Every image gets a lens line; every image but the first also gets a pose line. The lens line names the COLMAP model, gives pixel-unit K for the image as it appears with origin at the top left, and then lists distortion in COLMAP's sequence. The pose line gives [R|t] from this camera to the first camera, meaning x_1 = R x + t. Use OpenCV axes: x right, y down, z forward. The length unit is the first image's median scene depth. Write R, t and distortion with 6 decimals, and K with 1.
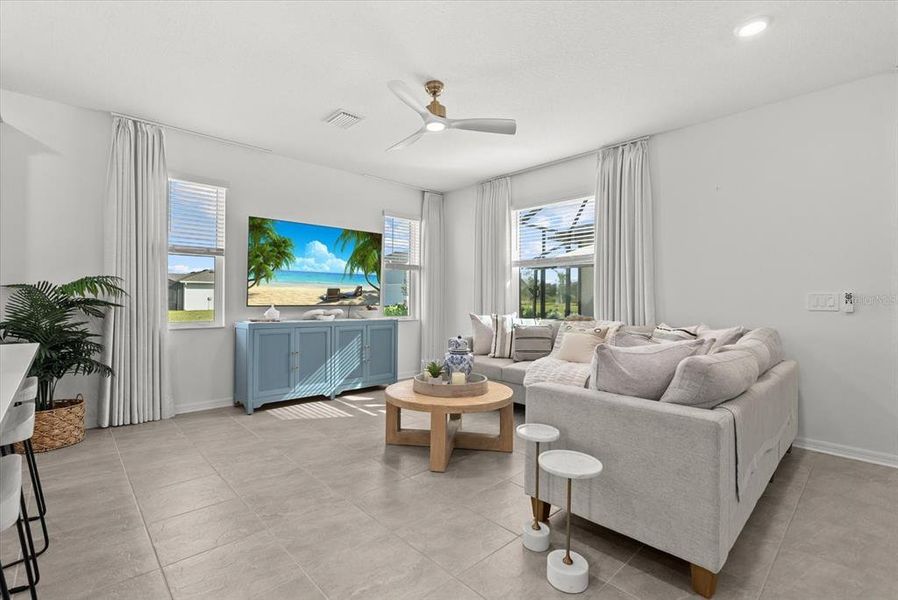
lens RADIAL K [[410.7, 0, 445.3], [0, 410.7, 297.8], [0, 0, 1]] dist [-0.004851, 0.002055]
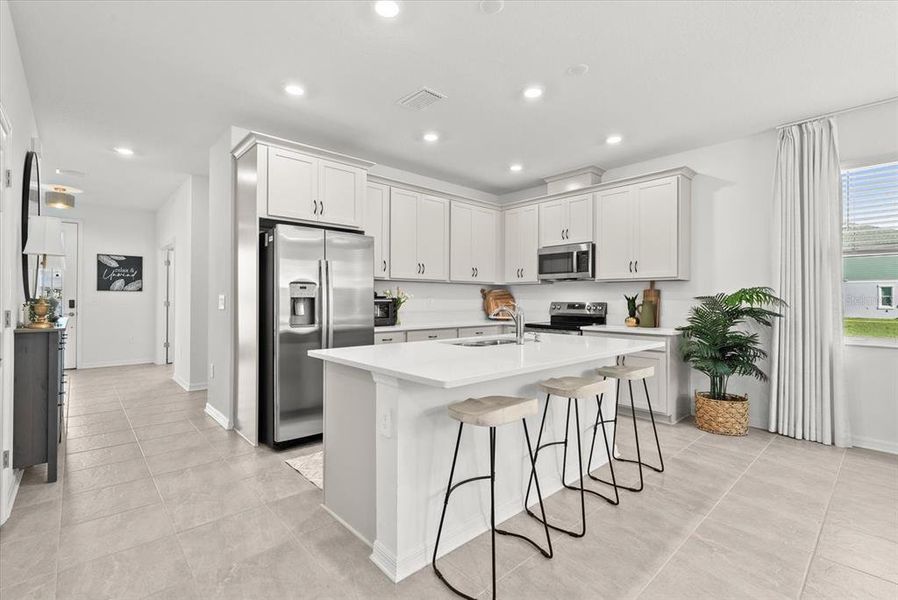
lens RADIAL K [[410.7, 0, 446.8], [0, 410.7, 303.9], [0, 0, 1]] dist [-0.004851, 0.002055]
pose [[0.001939, 0.006964, -0.999974, 0.216425], [-0.006240, 0.999956, 0.006952, -0.011715], [0.999979, 0.006226, 0.001983, 0.179566]]
